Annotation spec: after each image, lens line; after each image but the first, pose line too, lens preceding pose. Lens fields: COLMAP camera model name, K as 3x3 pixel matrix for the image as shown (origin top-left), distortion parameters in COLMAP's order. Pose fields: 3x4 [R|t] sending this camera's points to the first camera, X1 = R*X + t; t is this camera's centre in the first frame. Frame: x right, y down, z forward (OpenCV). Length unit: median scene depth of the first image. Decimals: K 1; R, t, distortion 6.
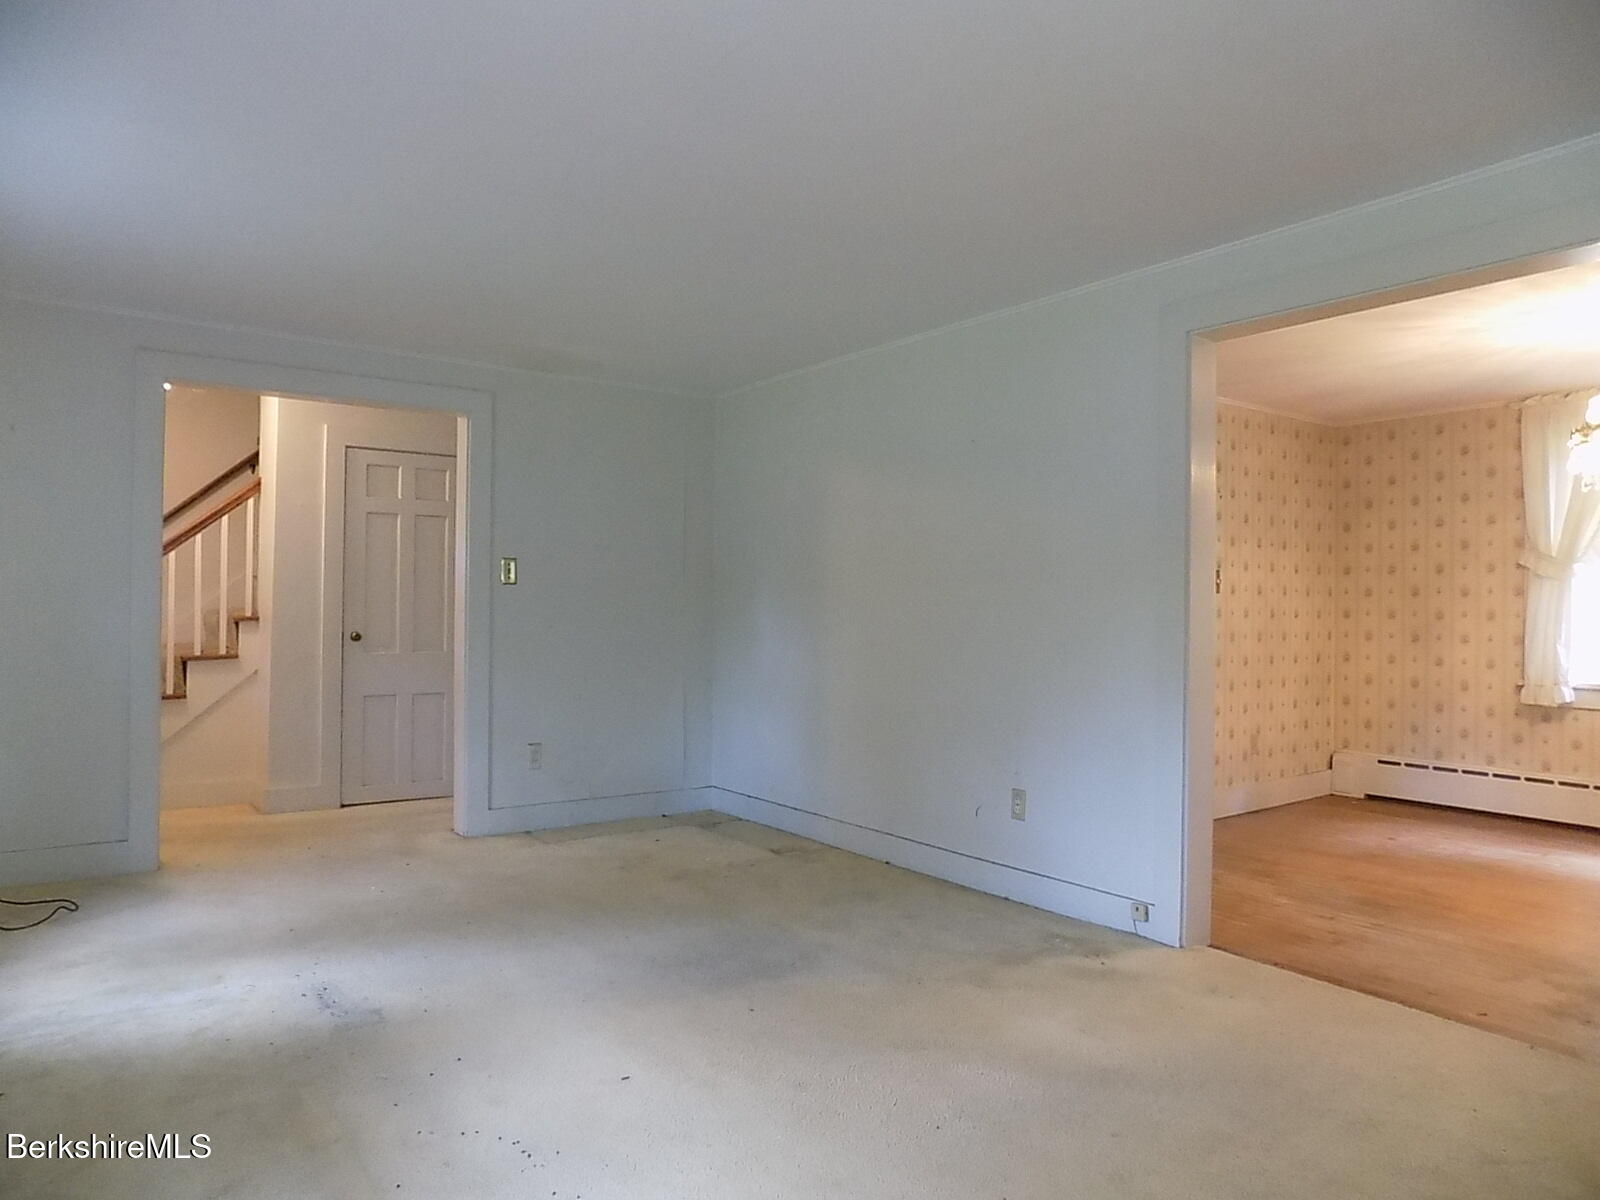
lens RADIAL K [[1081.4, 0, 804.7], [0, 1081.4, 594.4], [0, 0, 1]] dist [-0.069090, 0.069512]
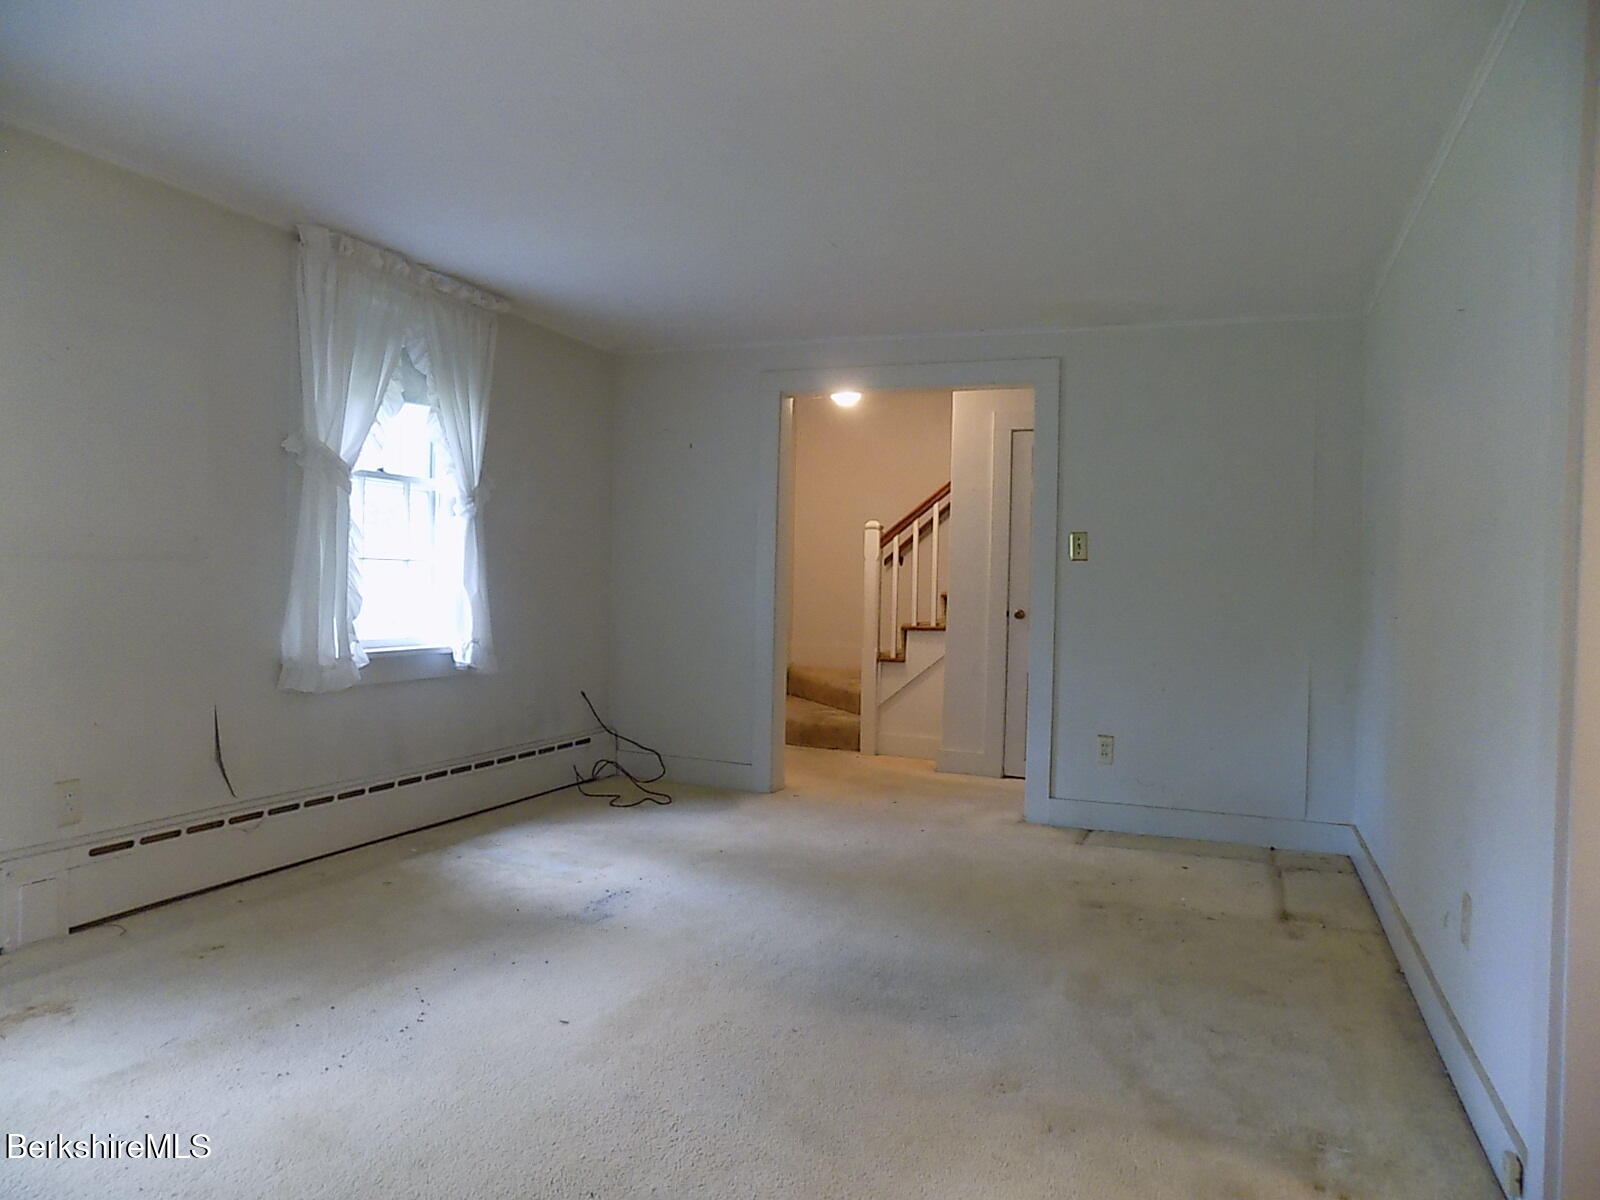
lens RADIAL K [[1081.4, 0, 803.9], [0, 1081.4, 592.6], [0, 0, 1]] dist [-0.069090, 0.069512]
pose [[0.531368, 0.013379, -0.847036, 0.376199], [-0.011162, 0.999899, 0.008791, 0.012367], [0.847068, 0.004783, 0.531464, 0.294484]]
